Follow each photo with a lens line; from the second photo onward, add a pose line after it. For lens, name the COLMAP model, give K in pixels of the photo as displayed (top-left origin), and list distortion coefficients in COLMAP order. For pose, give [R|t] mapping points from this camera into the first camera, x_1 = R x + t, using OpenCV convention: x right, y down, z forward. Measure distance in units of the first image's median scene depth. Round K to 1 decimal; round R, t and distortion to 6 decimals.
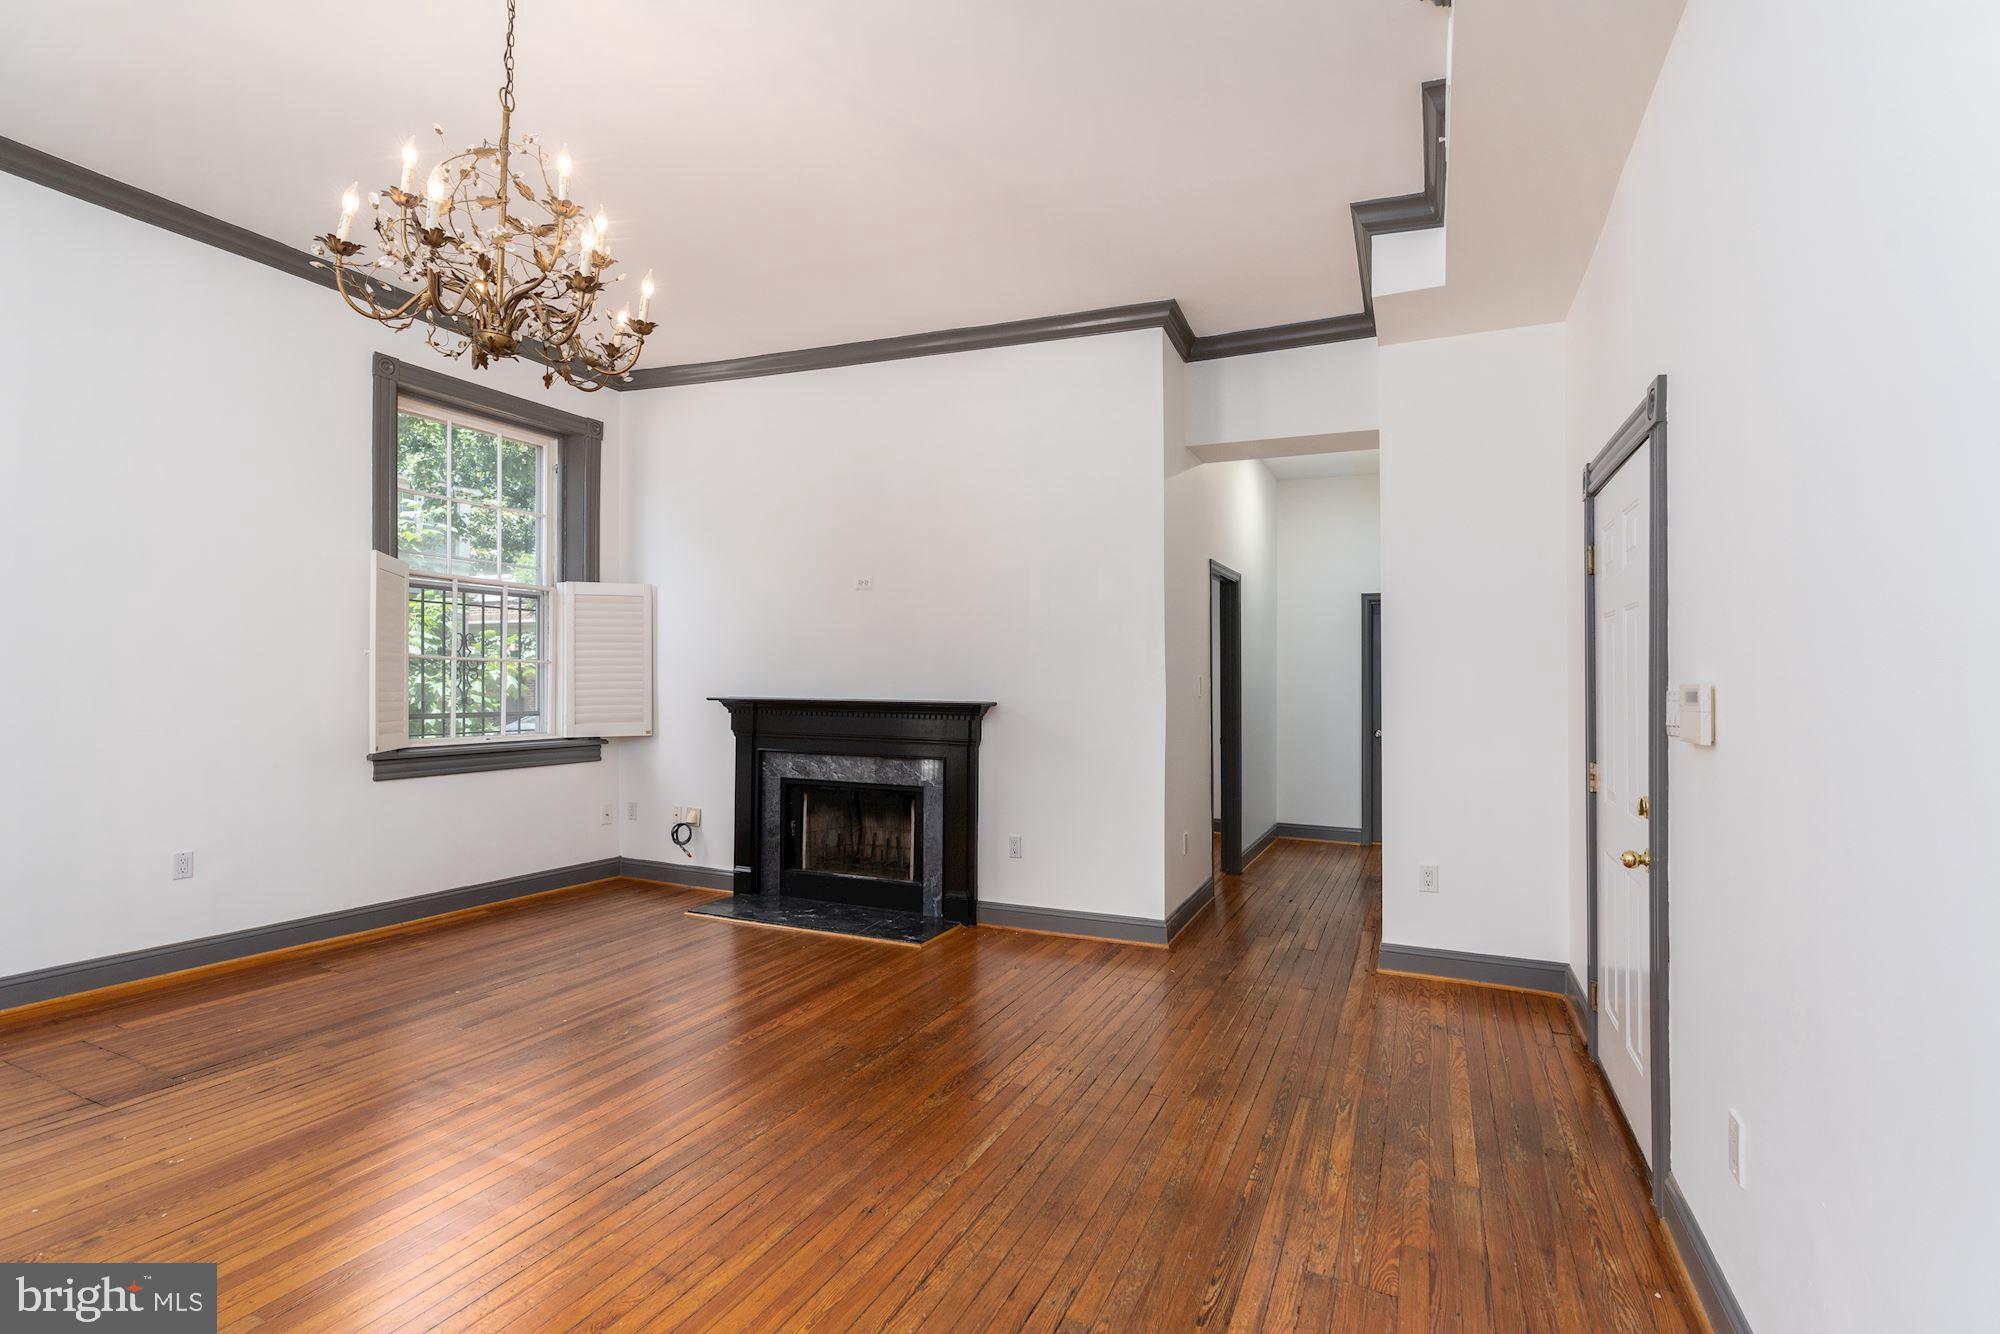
lens RADIAL K [[908.5, 0, 1002.9], [0, 908.5, 669.8], [0, 0, 1]] dist [-0.003481, -0.000127]
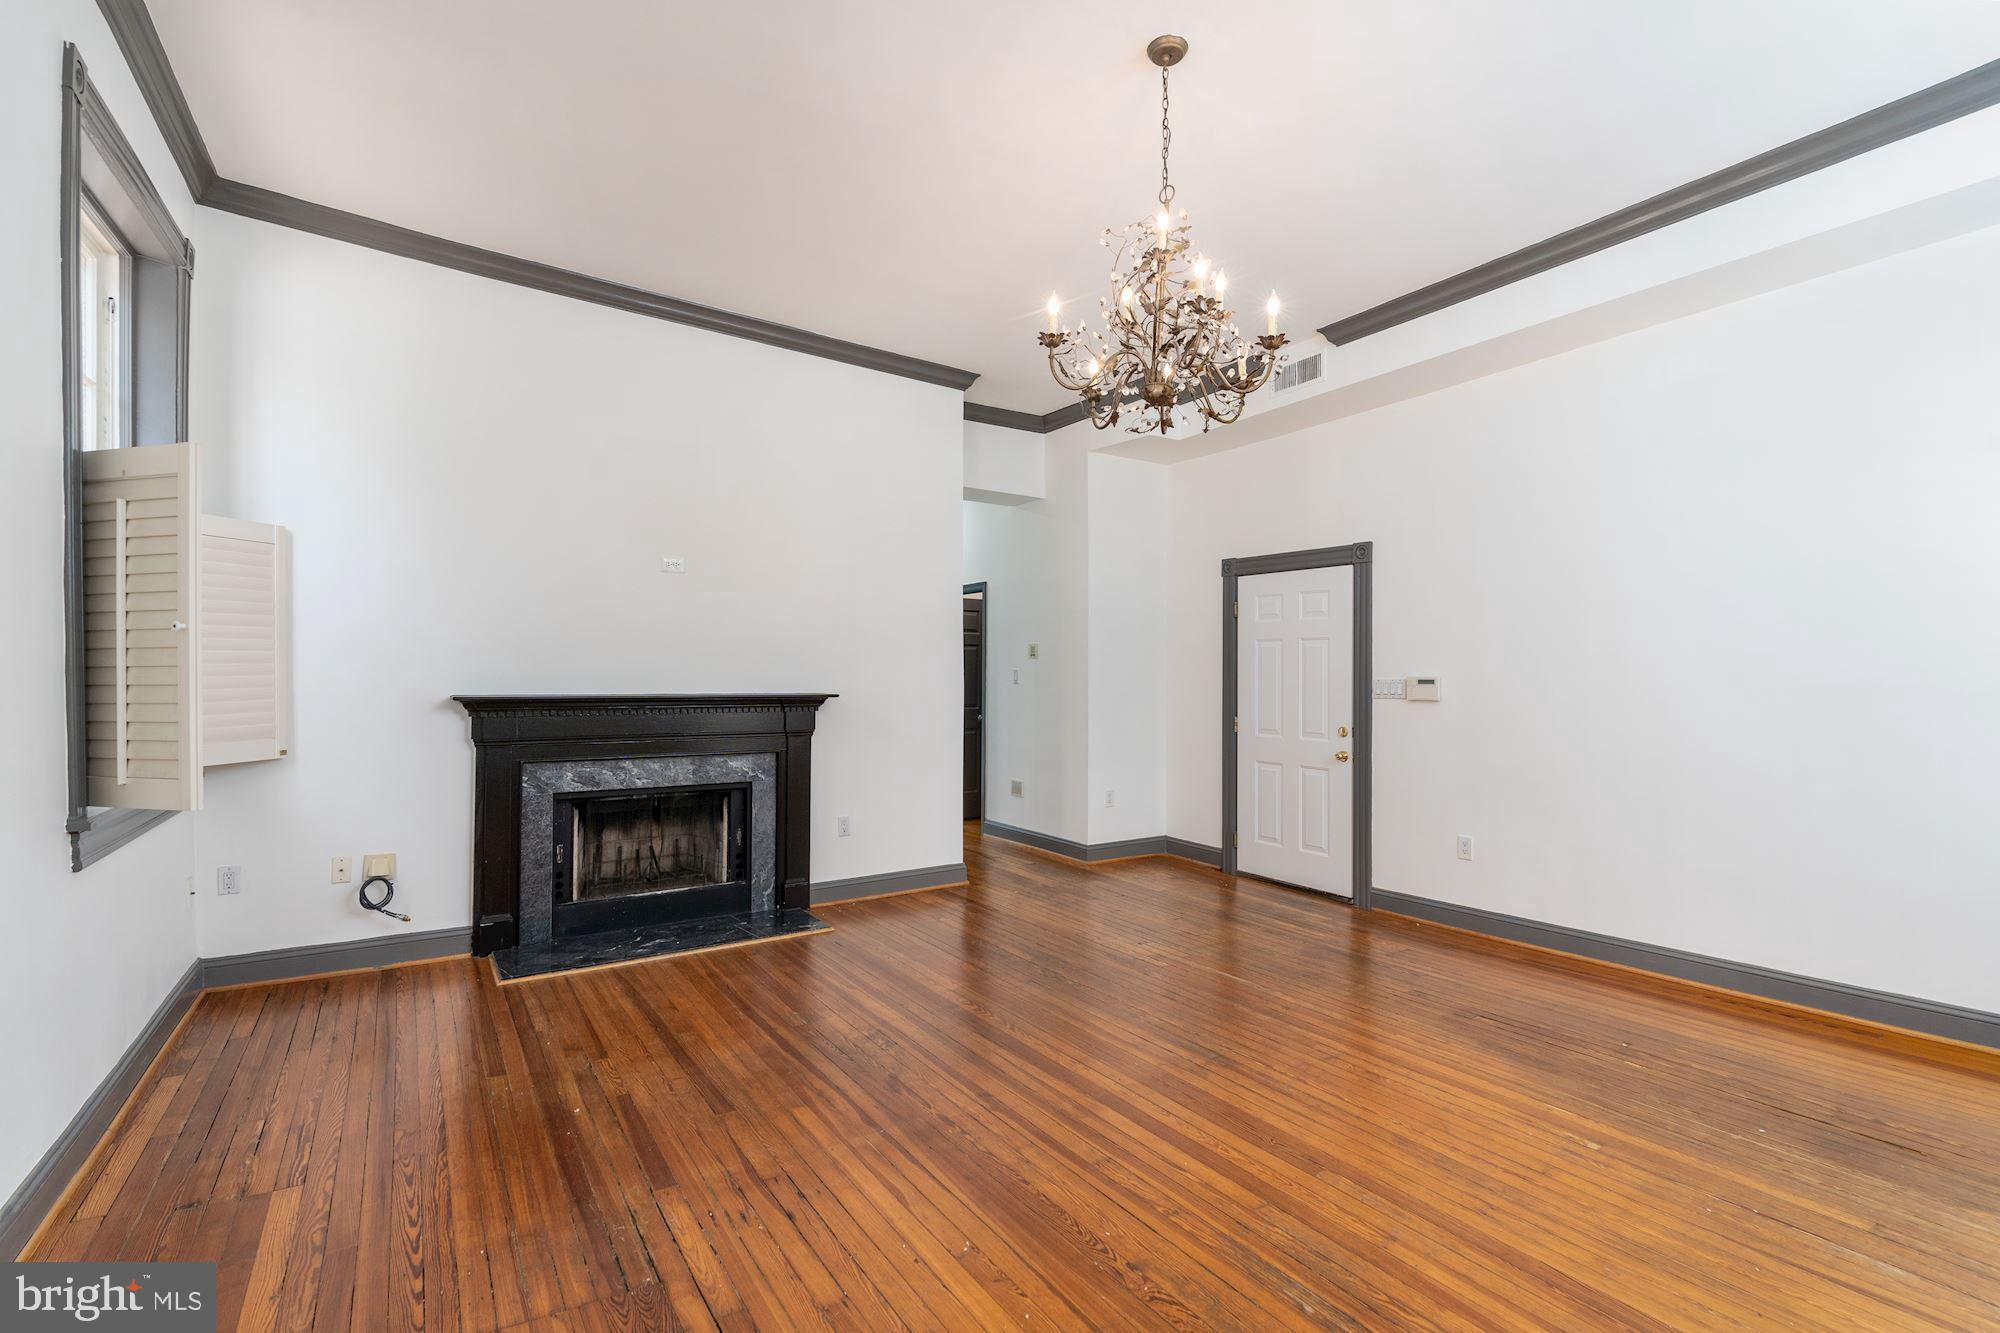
lens RADIAL K [[933.3, 0, 996.2], [0, 933.3, 669.4], [0, 0, 1]] dist [-0.004051, -0.000540]
pose [[0.531464, -0.003382, 0.847074, -0.801125], [-0.014308, 0.999814, 0.012969, -0.008161], [-0.846960, -0.019013, 0.531317, 0.250441]]
